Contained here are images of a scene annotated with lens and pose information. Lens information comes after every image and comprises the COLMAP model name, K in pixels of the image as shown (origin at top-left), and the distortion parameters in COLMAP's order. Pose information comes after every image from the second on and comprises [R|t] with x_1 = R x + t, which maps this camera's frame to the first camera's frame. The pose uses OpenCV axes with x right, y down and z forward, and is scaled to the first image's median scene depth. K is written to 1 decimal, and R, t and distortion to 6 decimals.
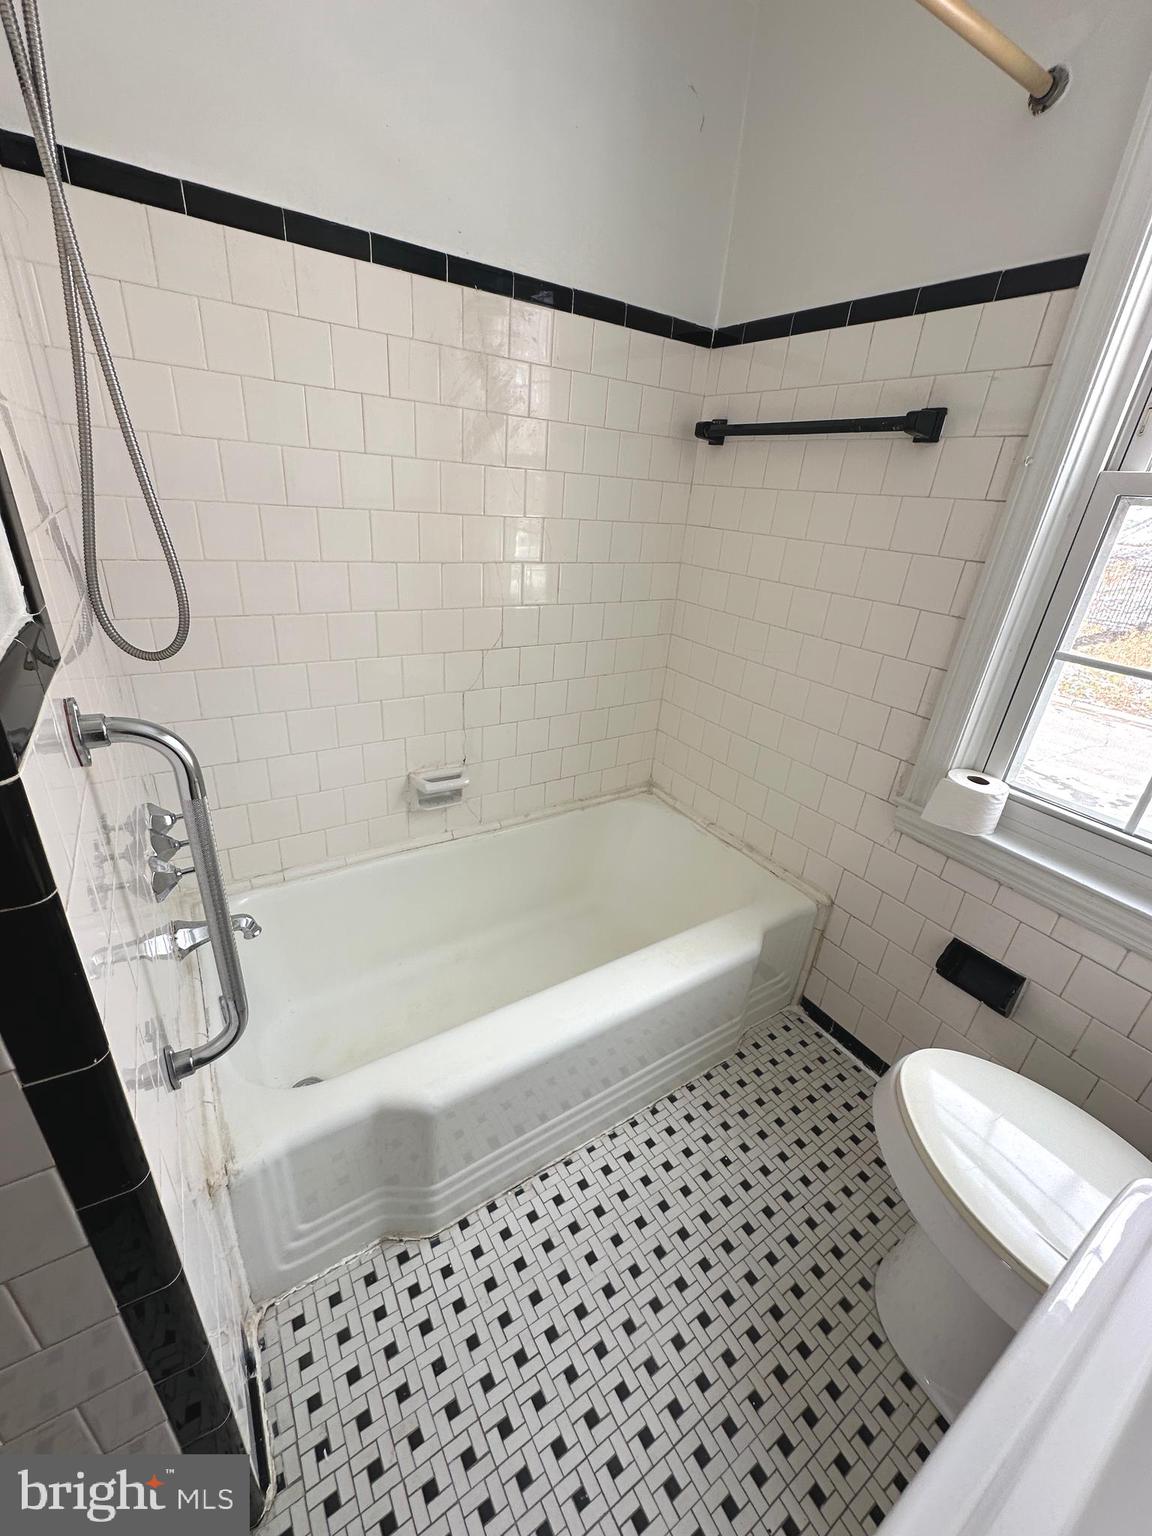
lens RADIAL K [[614.7, 0, 576.0], [0, 614.7, 768.0], [0, 0, 1]] dist [-0.000183, -0.000153]
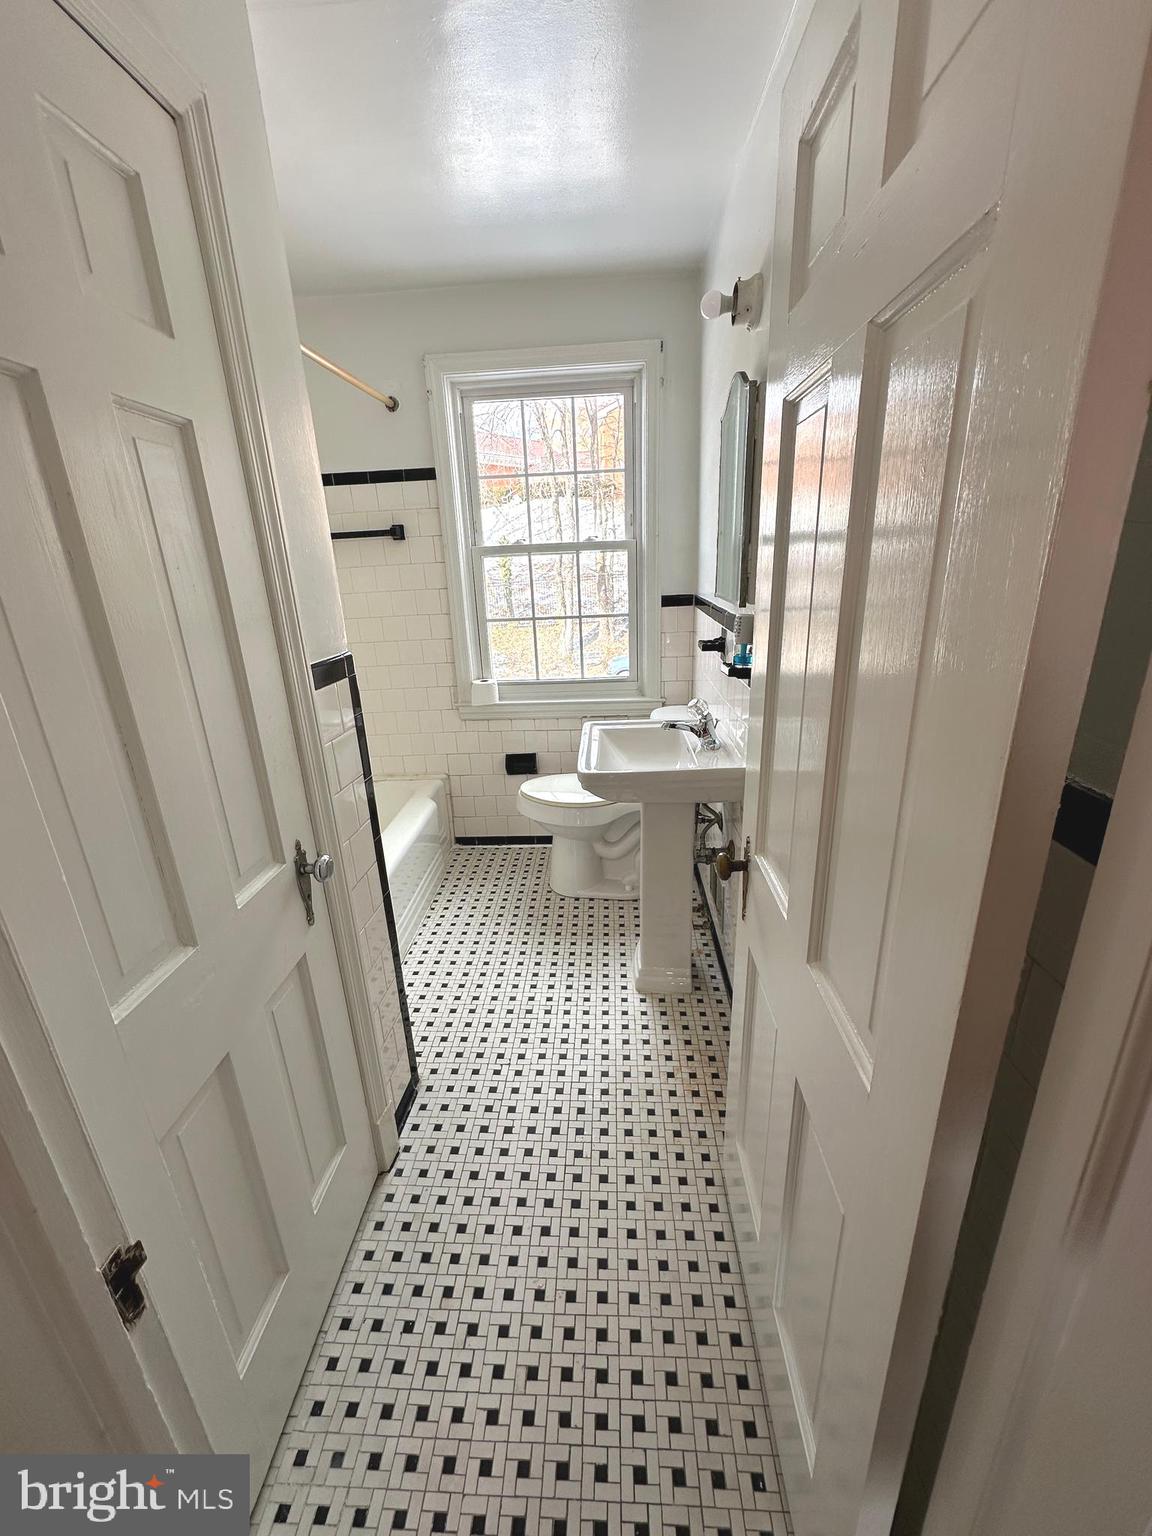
lens RADIAL K [[614.7, 0, 576.0], [0, 614.7, 768.0], [0, 0, 1]] dist [-0.000183, -0.000153]
pose [[0.583027, -0.359390, 0.728642, -0.889709], [0.416264, 0.902322, 0.111979, 0.194833], [-0.697713, 0.238021, 0.675679, -0.660033]]
